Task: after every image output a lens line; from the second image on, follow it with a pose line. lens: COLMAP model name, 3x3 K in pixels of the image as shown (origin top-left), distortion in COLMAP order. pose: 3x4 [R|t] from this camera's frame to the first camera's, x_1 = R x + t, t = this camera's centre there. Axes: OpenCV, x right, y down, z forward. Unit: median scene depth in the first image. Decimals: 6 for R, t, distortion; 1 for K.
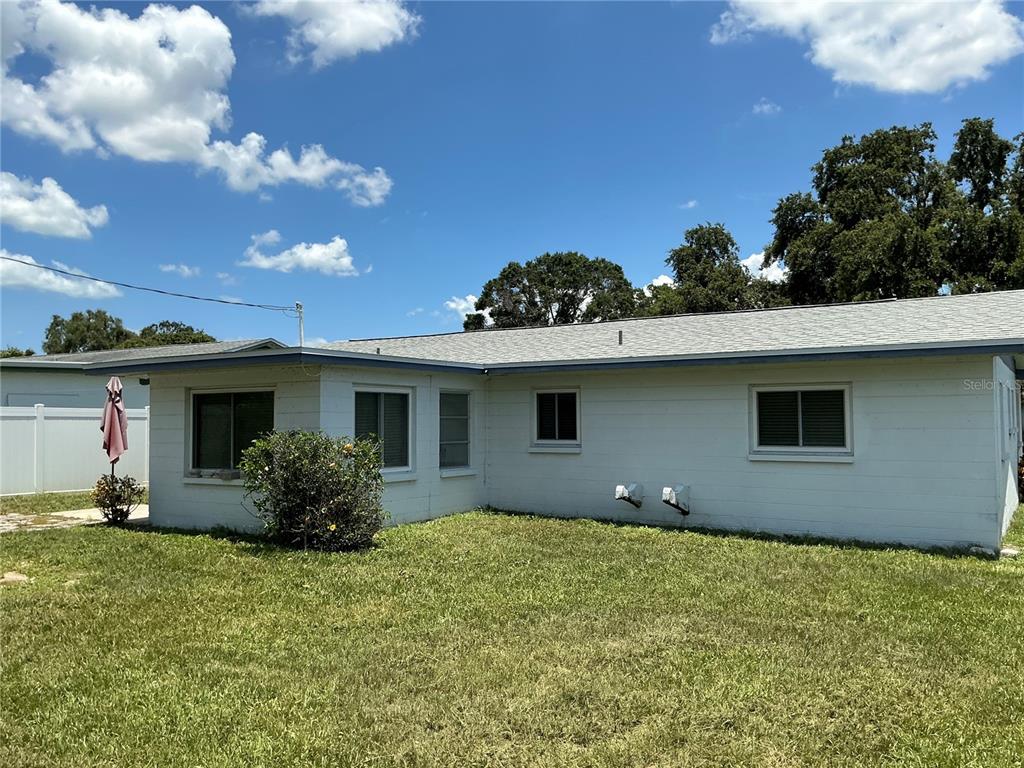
lens RADIAL K [[846.2, 0, 512.0], [0, 846.2, 384.0], [0, 0, 1]] dist [0.121586, -0.241848]
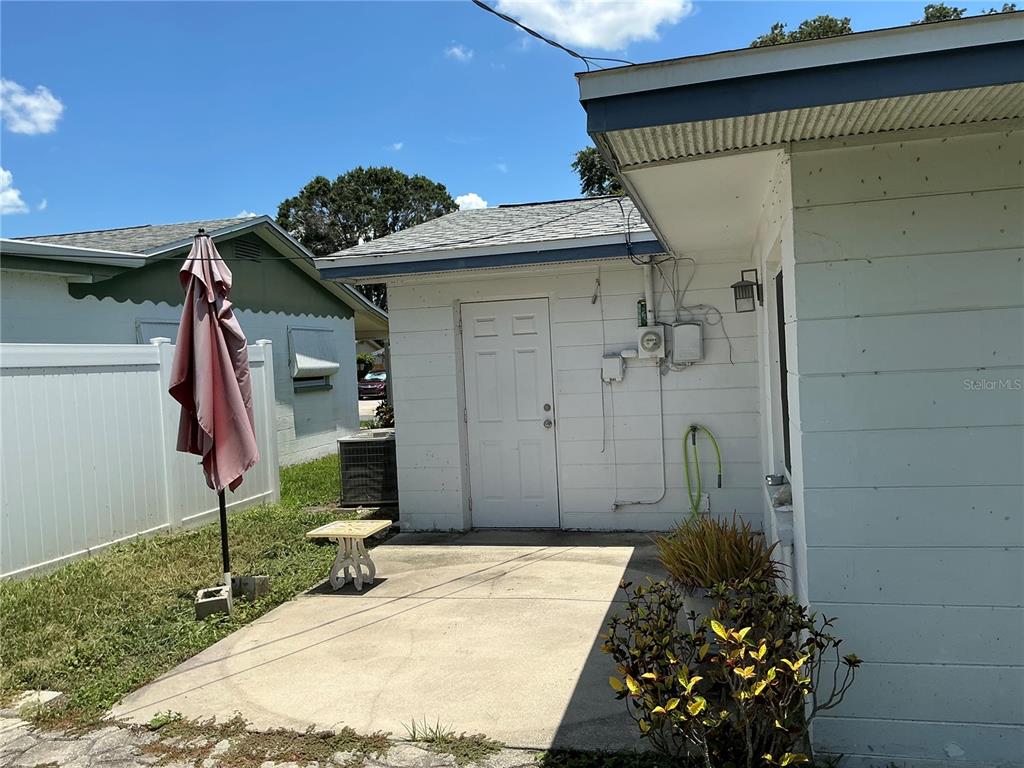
lens RADIAL K [[881.0, 0, 512.0], [0, 881.0, 384.0], [0, 0, 1]] dist [0.007360, 0.004877]
pose [[0.949105, -0.046808, 0.311461, -0.094784], [0.028413, 0.997587, 0.063341, 0.006071], [-0.313674, -0.051268, 0.948146, 0.130162]]
